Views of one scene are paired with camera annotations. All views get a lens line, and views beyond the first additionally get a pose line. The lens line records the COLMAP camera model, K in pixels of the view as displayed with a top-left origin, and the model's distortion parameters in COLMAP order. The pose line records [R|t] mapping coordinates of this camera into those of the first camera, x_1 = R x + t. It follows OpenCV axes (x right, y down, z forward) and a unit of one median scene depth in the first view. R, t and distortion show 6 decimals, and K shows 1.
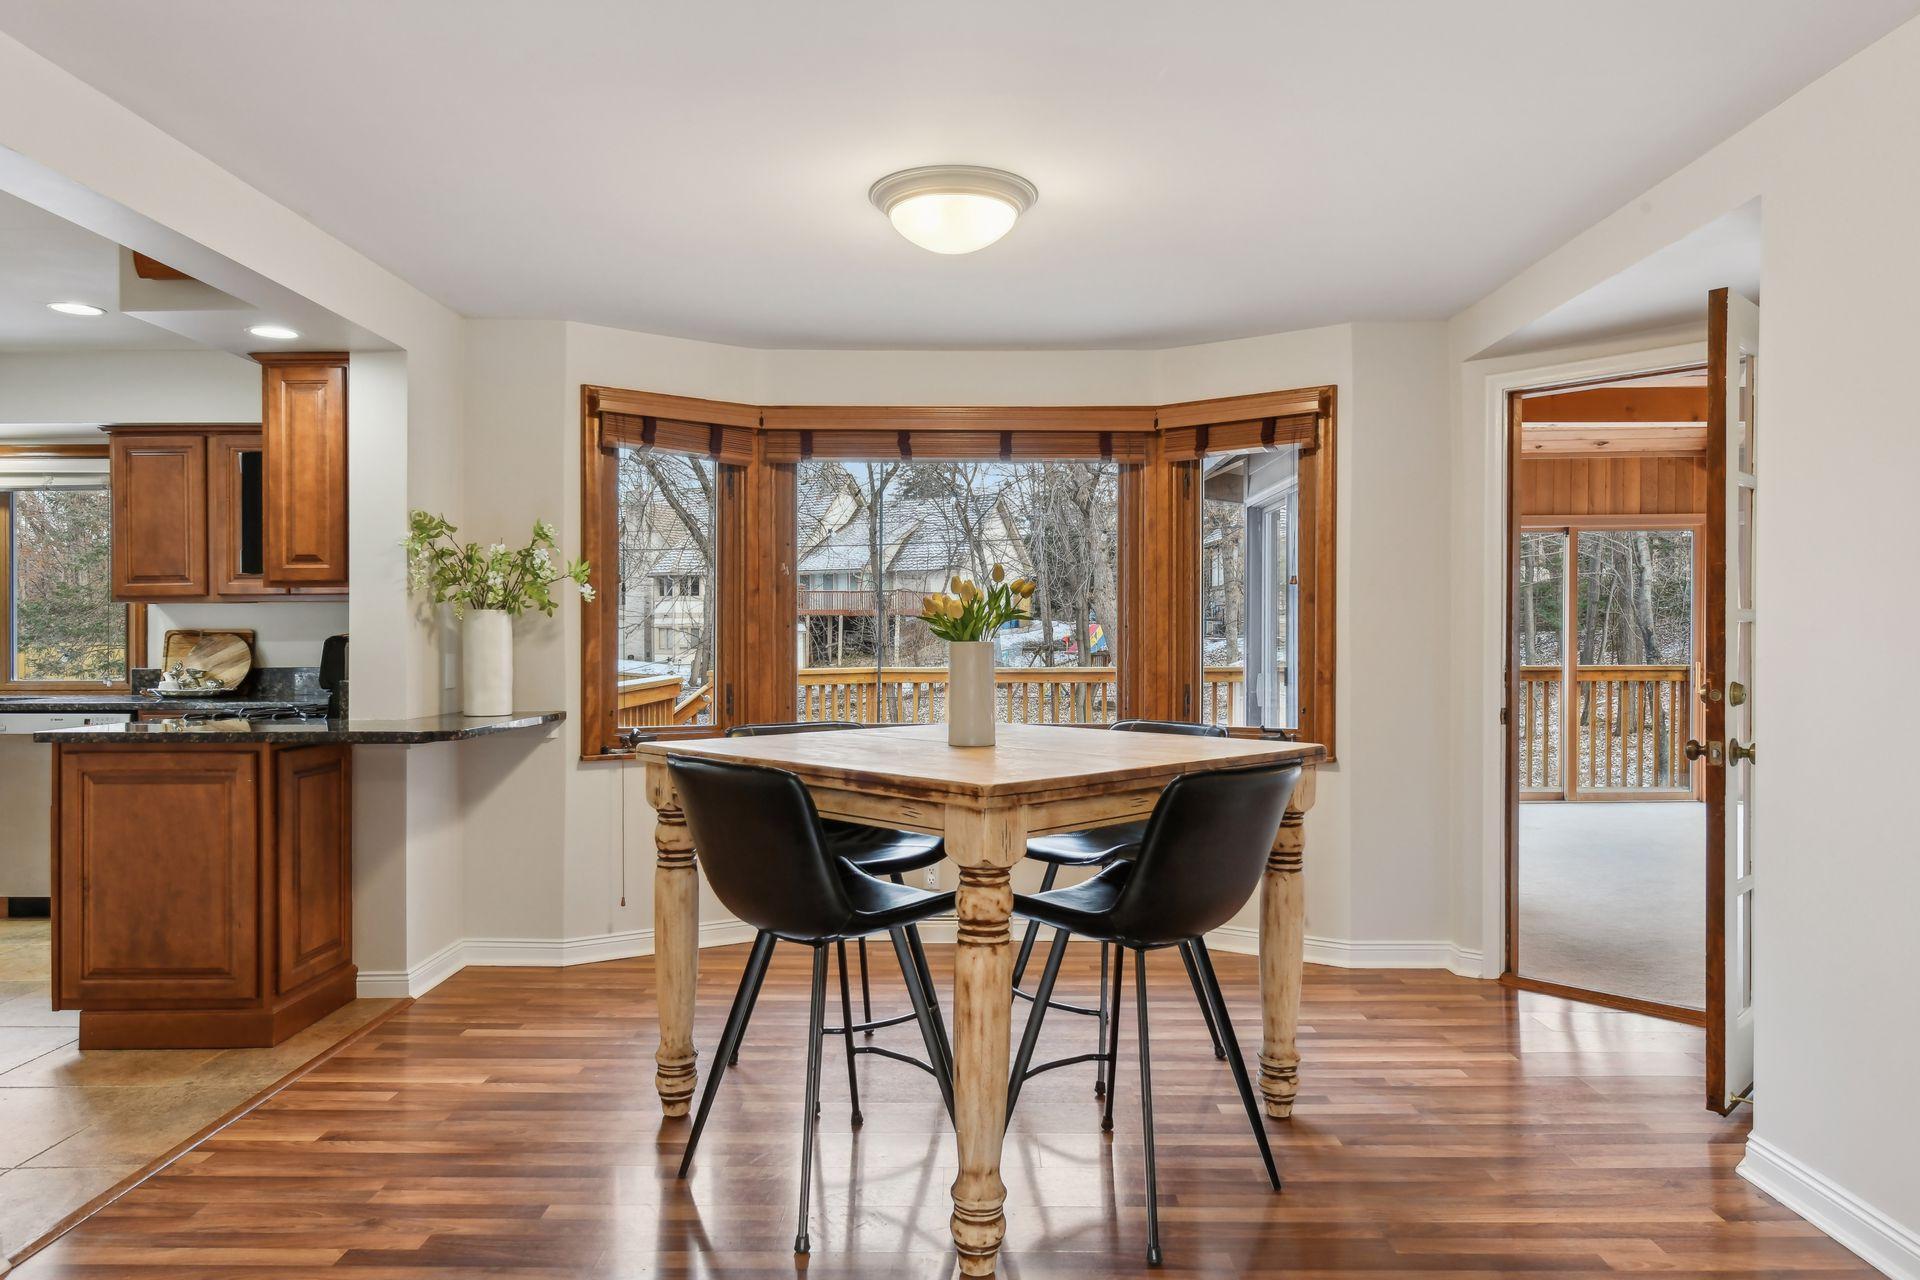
lens RADIAL K [[1194.1, 0, 962.2], [0, 1194.1, 646.0], [0, 0, 1]] dist [-0.002856, -0.000297]
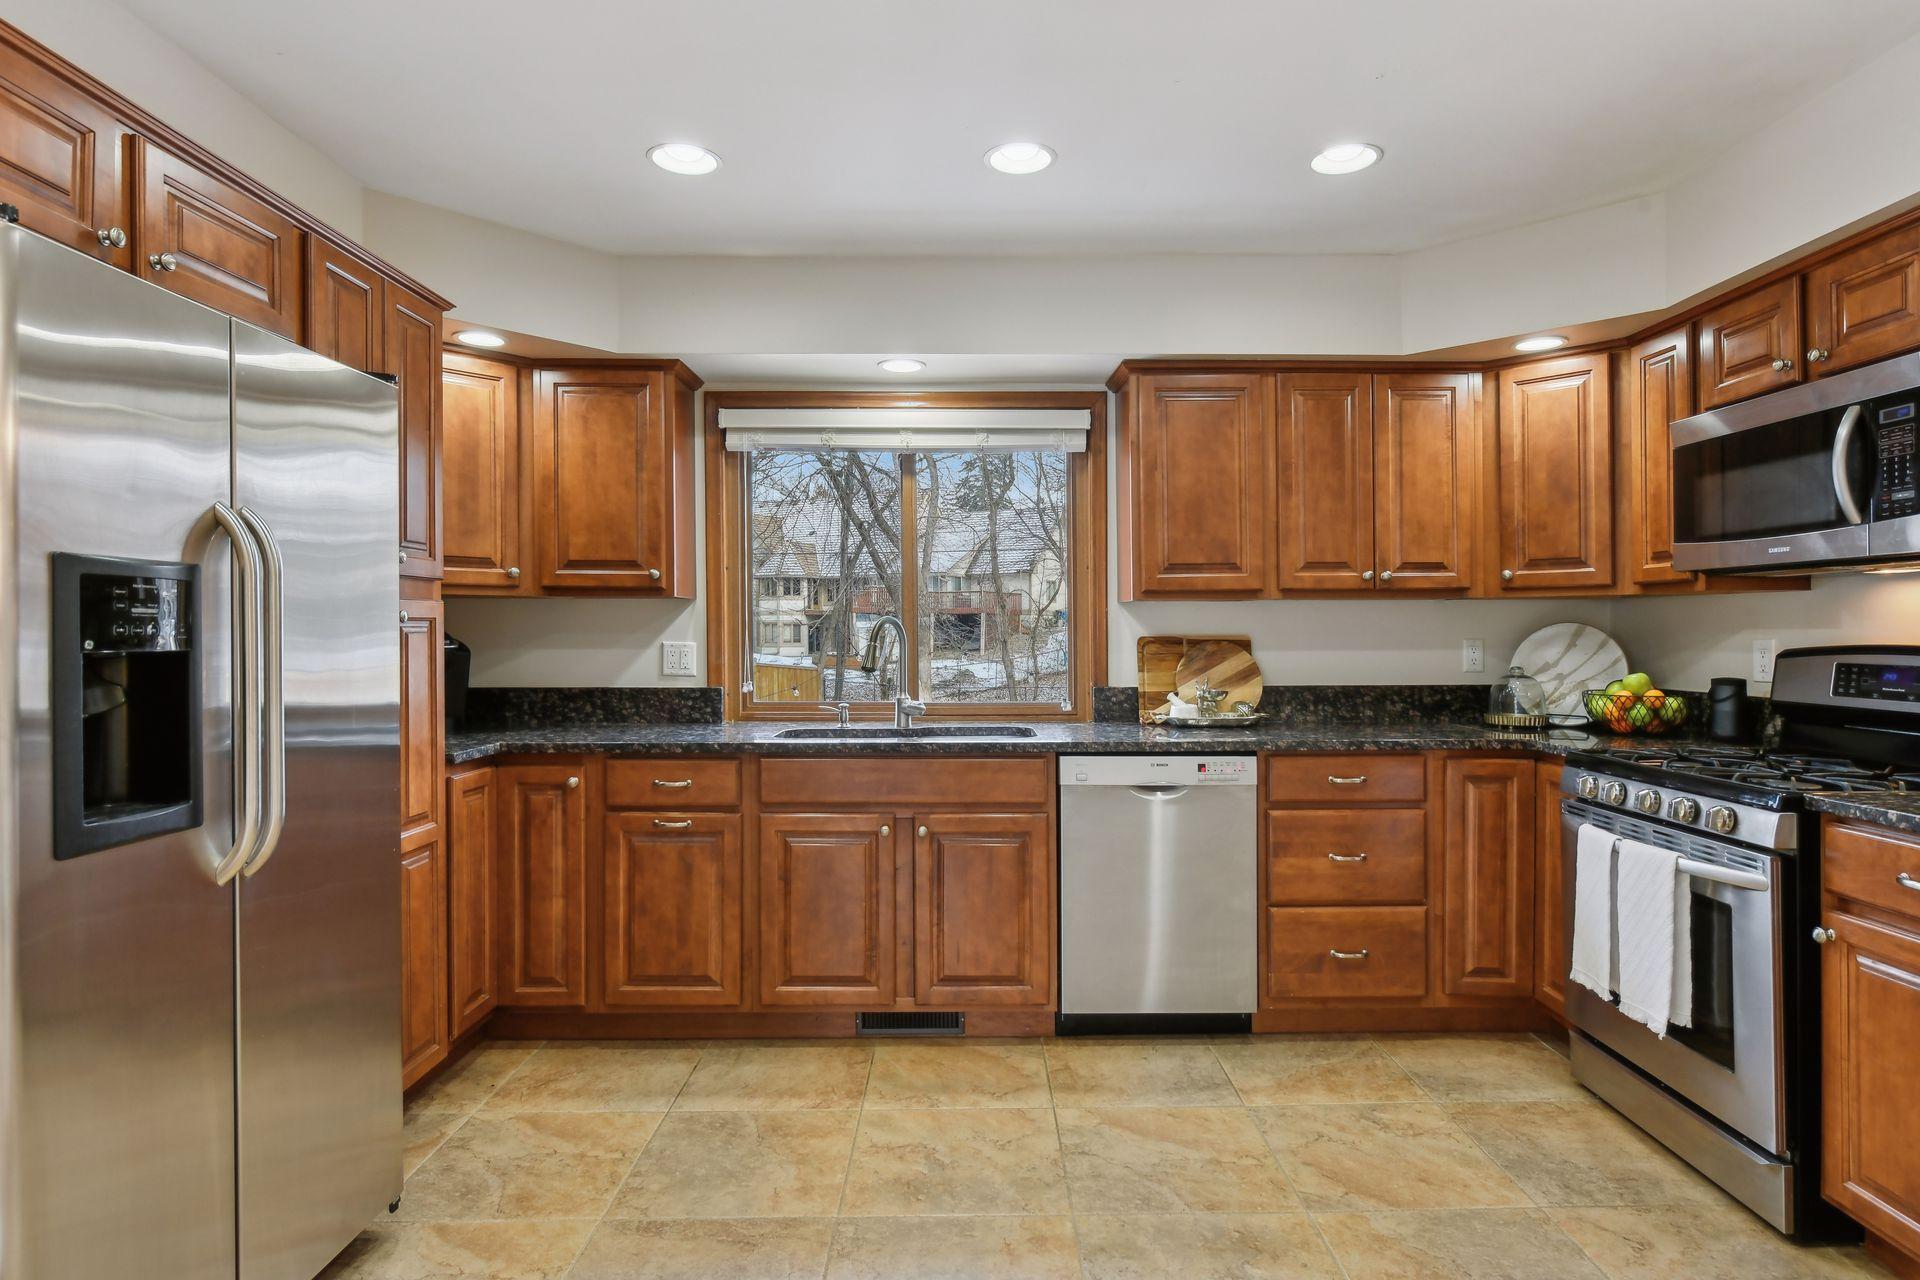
lens RADIAL K [[1025.3, 0, 961.3], [0, 1025.3, 641.2], [0, 0, 1]] dist [0.002169, 0.000103]
pose [[0.999882, 0.004690, -0.014621, -0.811444], [-0.004664, 0.999987, 0.001842, -0.011490], [0.014630, -0.001774, 0.999891, 0.363190]]
